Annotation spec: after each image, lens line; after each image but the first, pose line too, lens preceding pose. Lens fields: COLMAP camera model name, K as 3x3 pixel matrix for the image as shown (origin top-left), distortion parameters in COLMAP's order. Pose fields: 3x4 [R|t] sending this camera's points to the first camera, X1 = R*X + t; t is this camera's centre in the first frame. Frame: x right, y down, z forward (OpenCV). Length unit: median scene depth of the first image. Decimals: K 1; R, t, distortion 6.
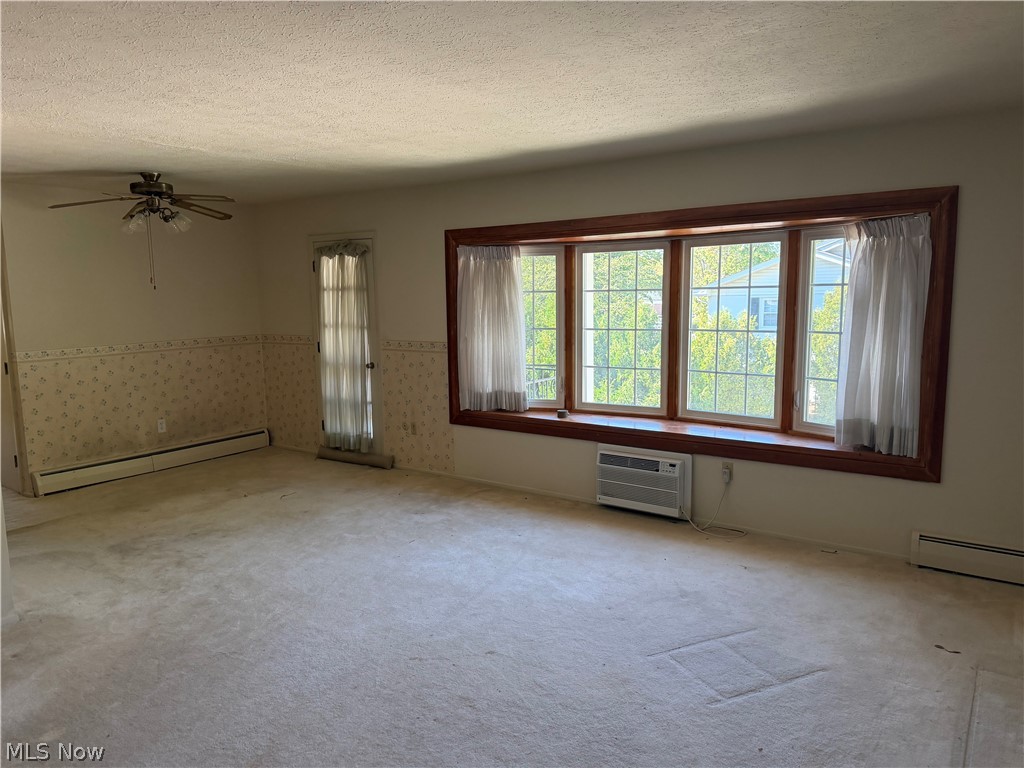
lens RADIAL K [[725.1, 0, 508.7], [0, 725.1, 389.2], [0, 0, 1]] dist [0.149928, -0.219419]
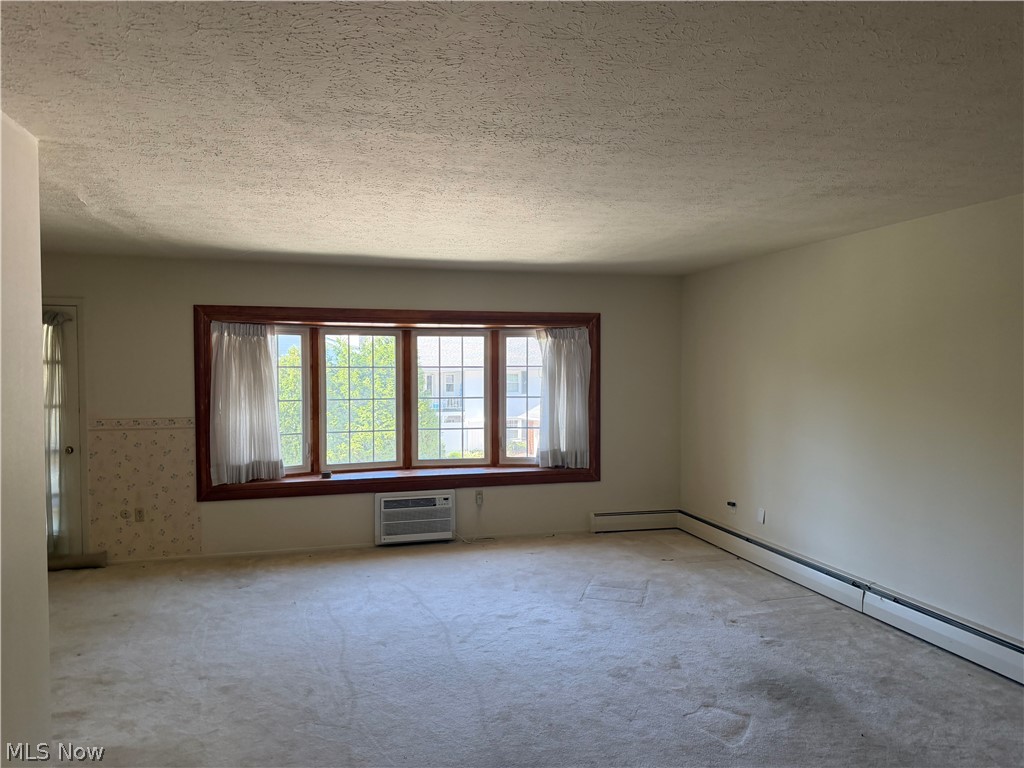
lens RADIAL K [[725.1, 0, 508.7], [0, 725.1, 389.2], [0, 0, 1]] dist [0.149928, -0.219419]
pose [[0.633174, -0.012606, 0.773907, -0.617653], [0.094787, 0.993604, -0.061365, -0.001408], [-0.768184, 0.112211, 0.630319, 0.051169]]
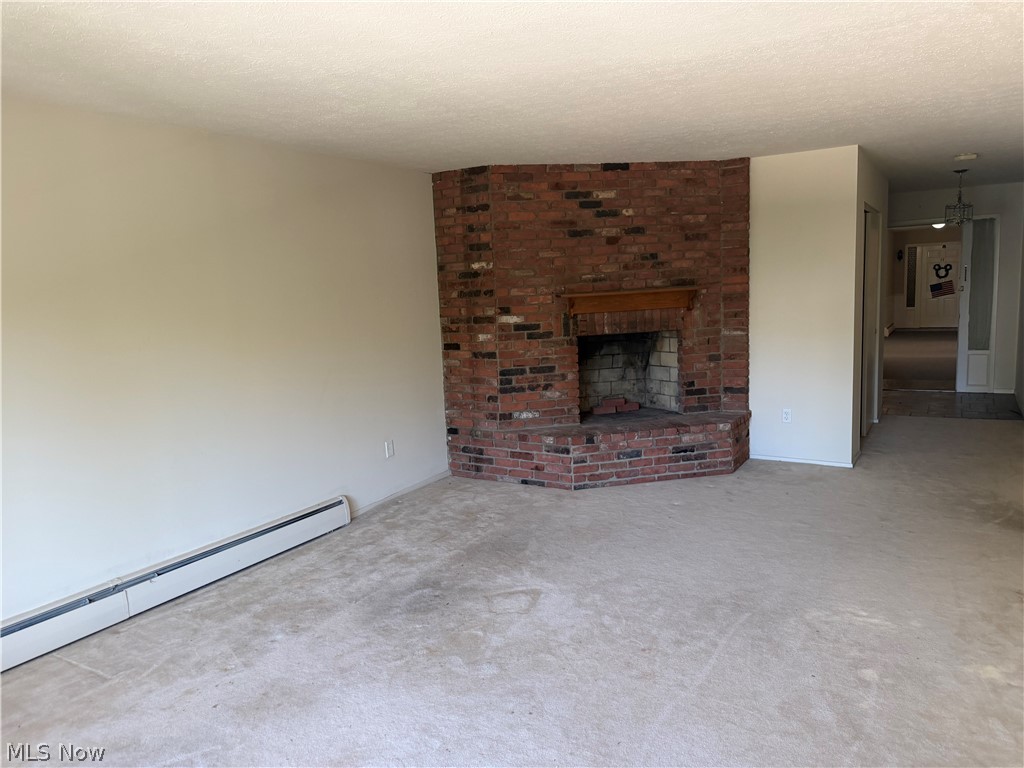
lens RADIAL K [[725.1, 0, 508.7], [0, 725.1, 389.2], [0, 0, 1]] dist [0.149928, -0.219419]
pose [[-0.995660, 0.073001, -0.057719, -0.037407], [0.054445, 0.959927, 0.274912, -0.116856], [0.075475, 0.270577, -0.959735, 0.885747]]
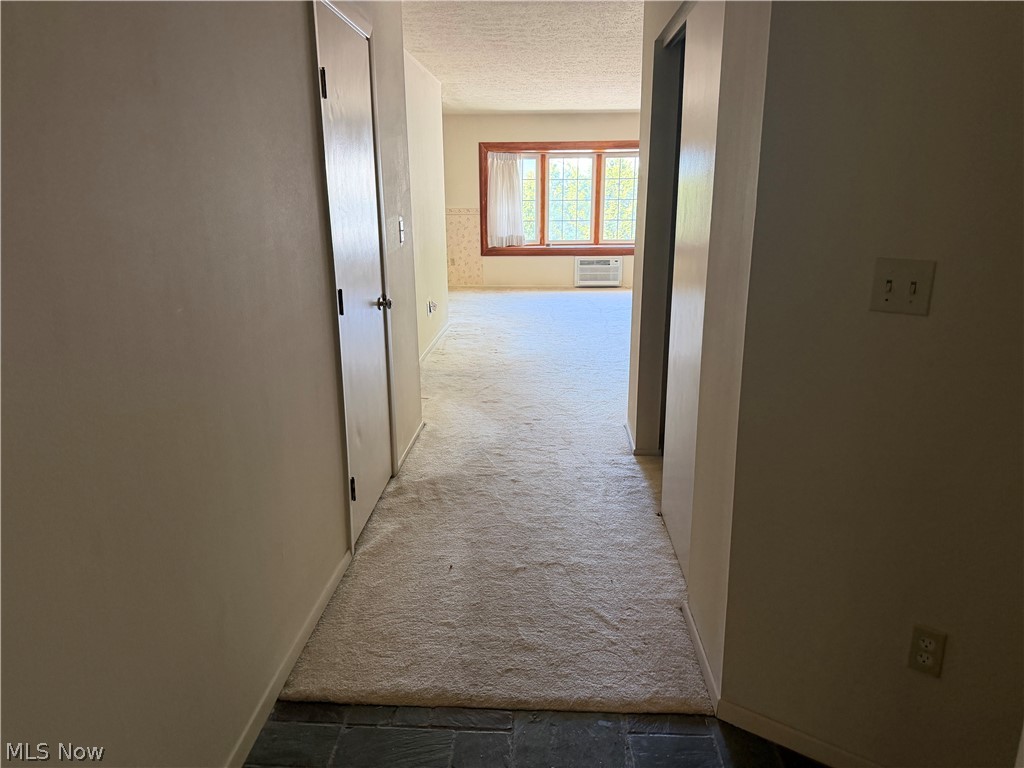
lens RADIAL K [[725.1, 0, 508.7], [0, 725.1, 389.2], [0, 0, 1]] dist [0.149928, -0.219419]
pose [[0.841008, -0.131698, 0.524749, -1.078661], [0.064867, 0.987469, 0.143867, 0.125937], [-0.537121, -0.086955, 0.839012, -0.608431]]
